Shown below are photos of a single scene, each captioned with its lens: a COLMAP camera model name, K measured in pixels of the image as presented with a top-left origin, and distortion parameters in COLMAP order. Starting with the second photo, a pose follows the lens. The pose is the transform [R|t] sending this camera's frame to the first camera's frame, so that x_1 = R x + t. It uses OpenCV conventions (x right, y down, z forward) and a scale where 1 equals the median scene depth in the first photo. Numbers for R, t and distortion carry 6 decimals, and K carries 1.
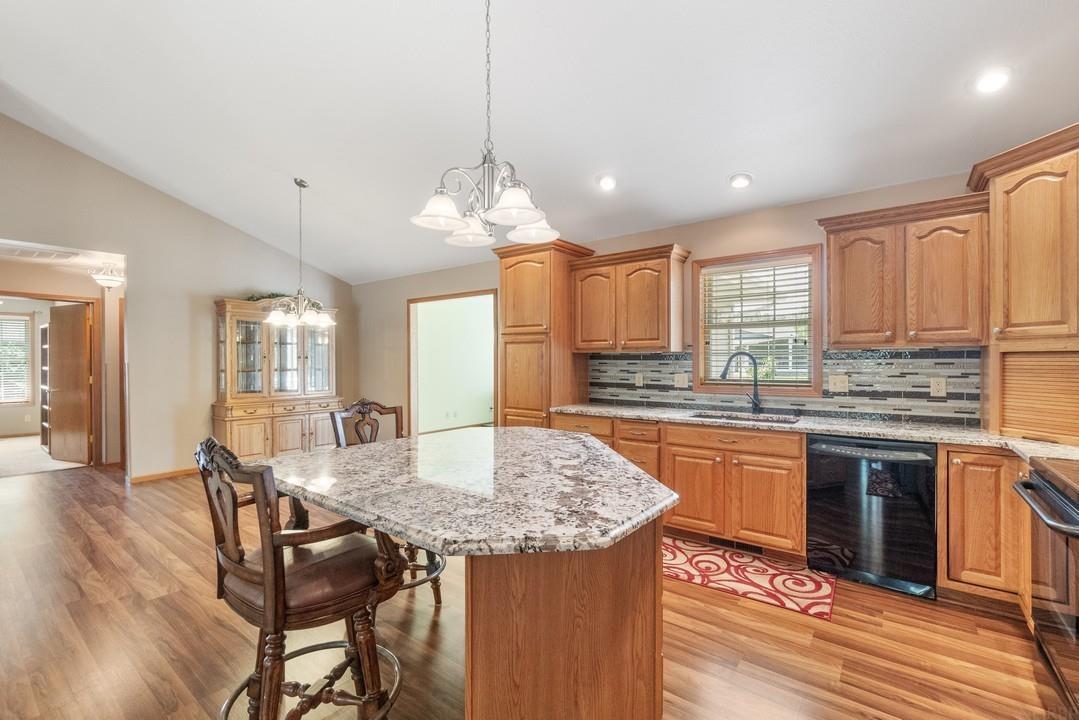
lens RADIAL K [[466.2, 0, 546.7], [0, 466.2, 360.0], [0, 0, 1]] dist [-0.010881, 0.000572]
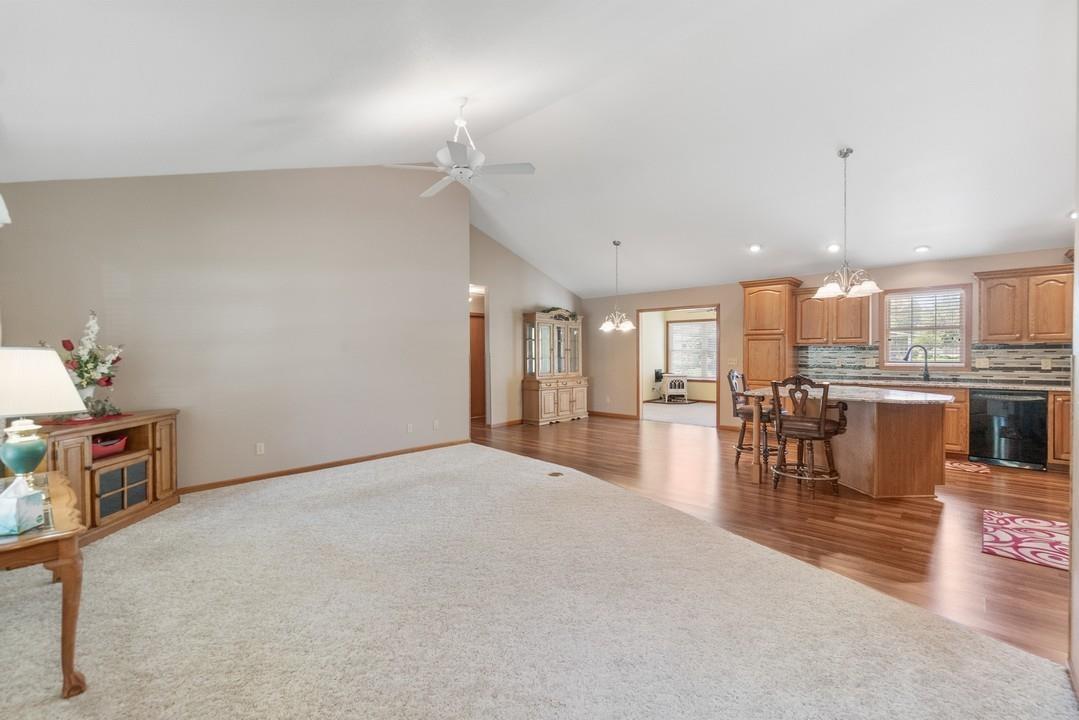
lens RADIAL K [[466.2, 0, 534.2], [0, 466.2, 356.8], [0, 0, 1]] dist [-0.010881, 0.000572]
pose [[0.994527, -0.000850, -0.104475, -0.954271], [0.001712, 0.999965, 0.008157, 0.009892], [0.104464, -0.008291, 0.994494, -0.997211]]
